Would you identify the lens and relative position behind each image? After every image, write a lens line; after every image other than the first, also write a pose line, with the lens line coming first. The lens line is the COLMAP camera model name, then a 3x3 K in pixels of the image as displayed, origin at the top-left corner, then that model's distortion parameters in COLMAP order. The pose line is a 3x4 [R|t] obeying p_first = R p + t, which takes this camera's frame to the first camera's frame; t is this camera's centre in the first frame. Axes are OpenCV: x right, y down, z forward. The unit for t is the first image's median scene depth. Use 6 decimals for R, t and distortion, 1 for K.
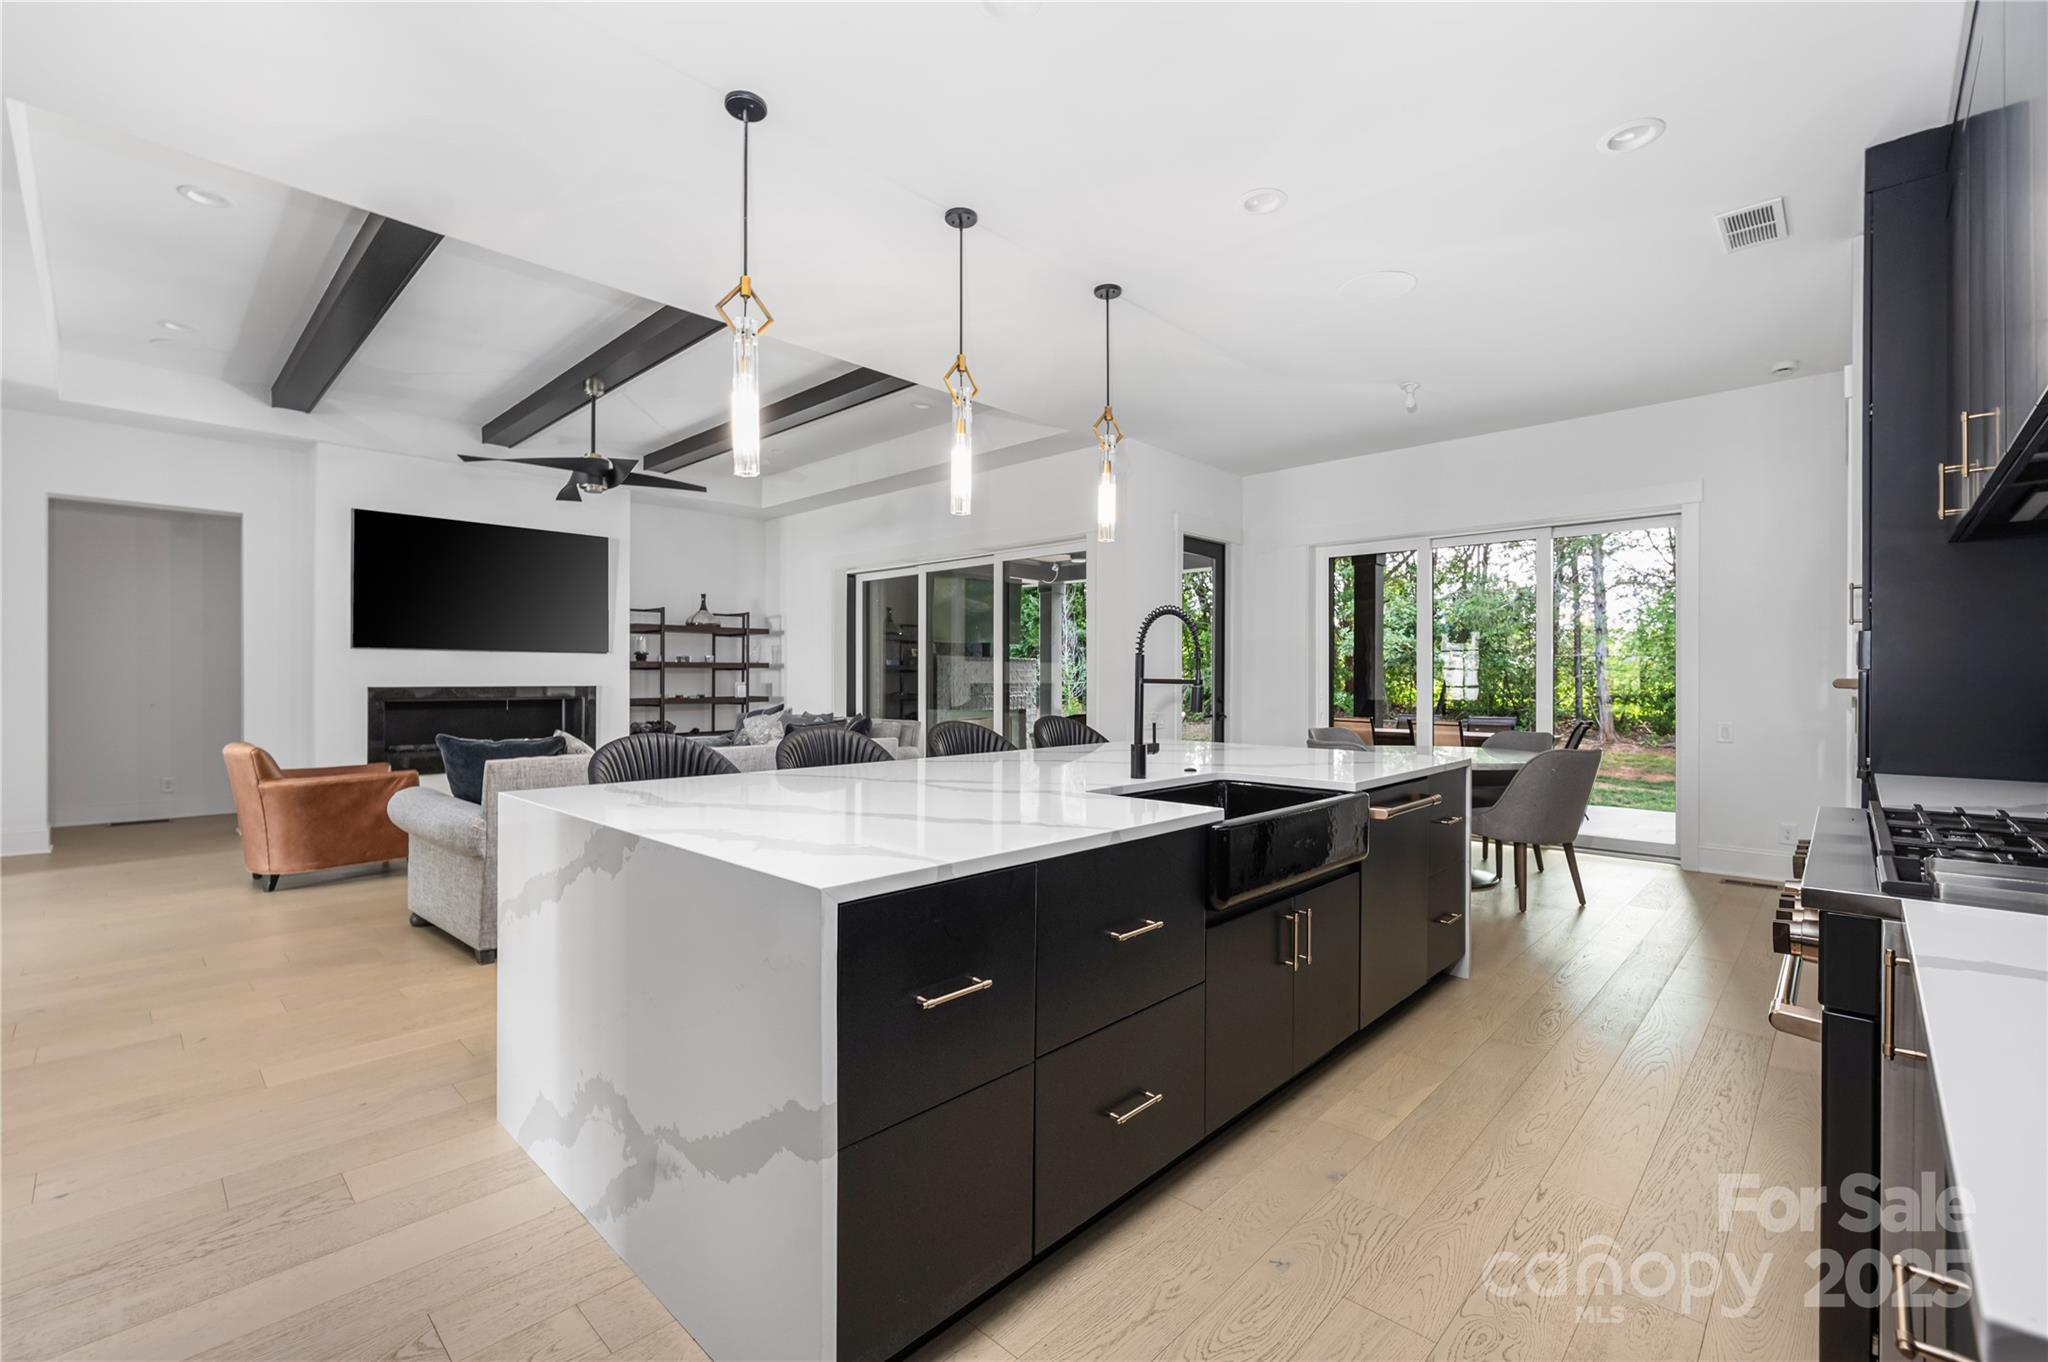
lens RADIAL K [[882.9, 0, 1026.9], [0, 882.9, 674.0], [0, 0, 1]] dist [-0.002357, -0.000255]
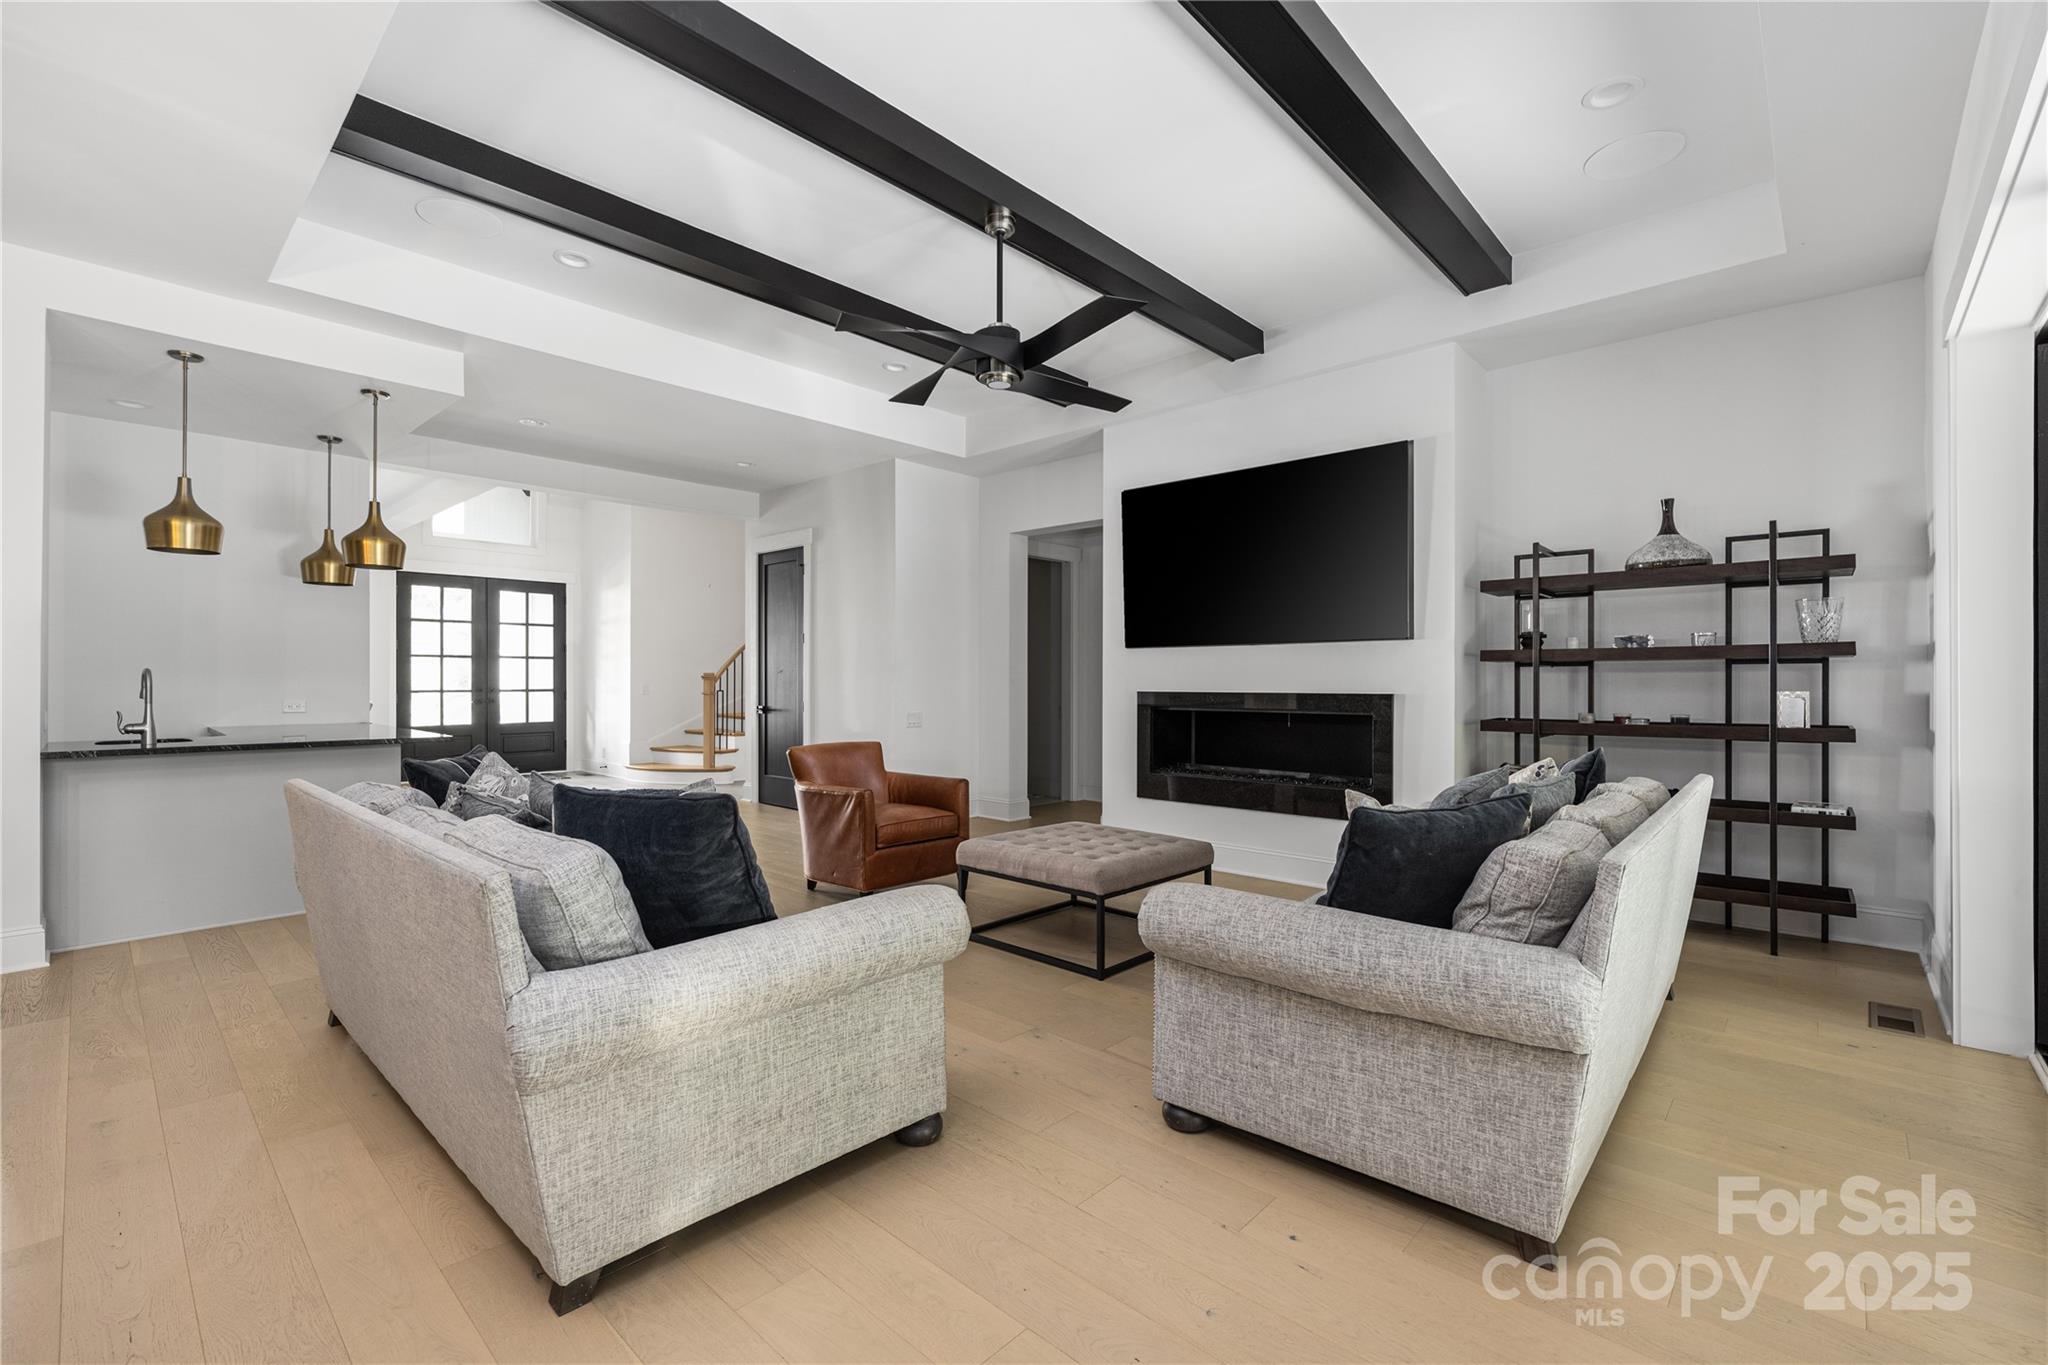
lens RADIAL K [[881.1, 0, 1024.0], [0, 881.1, 682.5], [0, 0, 1]] dist [0.000263, 0.000061]
pose [[0.023969, 0.000184, -0.999713, 0.101231], [0.005803, 0.999983, 0.000323, 0.004087], [0.999696, -0.005809, 0.023967, 0.748742]]
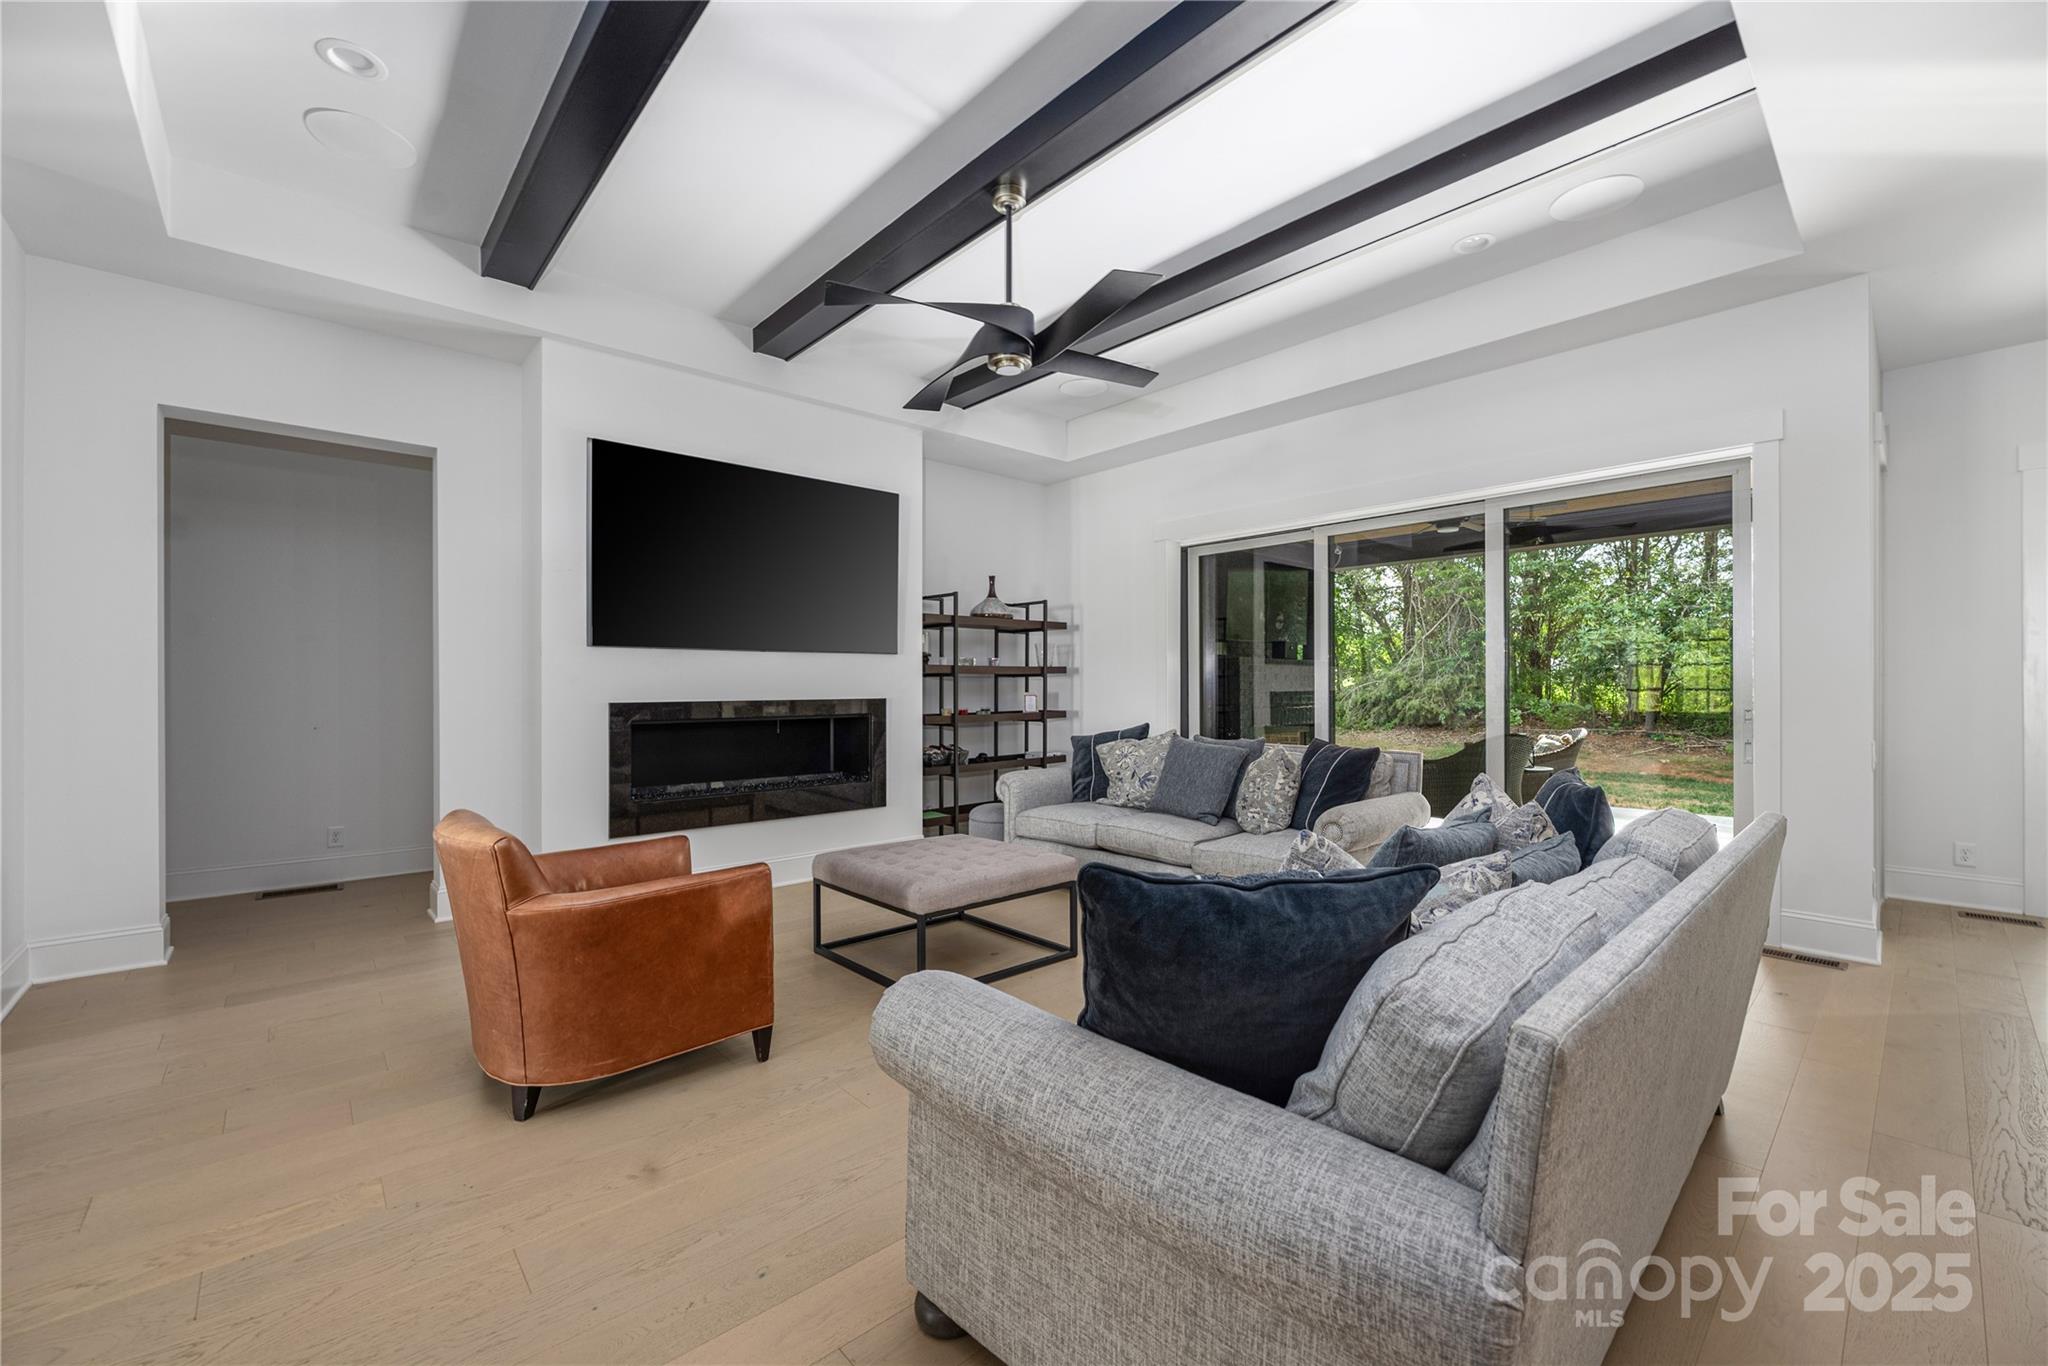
lens RADIAL K [[816.5, 0, 1009.3], [0, 816.5, 677.3], [0, 0, 1]] dist [0.001232, 0.000072]
pose [[0.996733, -0.006473, -0.080503, -0.340410], [0.006094, 0.999969, -0.004952, -0.000134], [0.080532, 0.004445, 0.996742, 0.348212]]
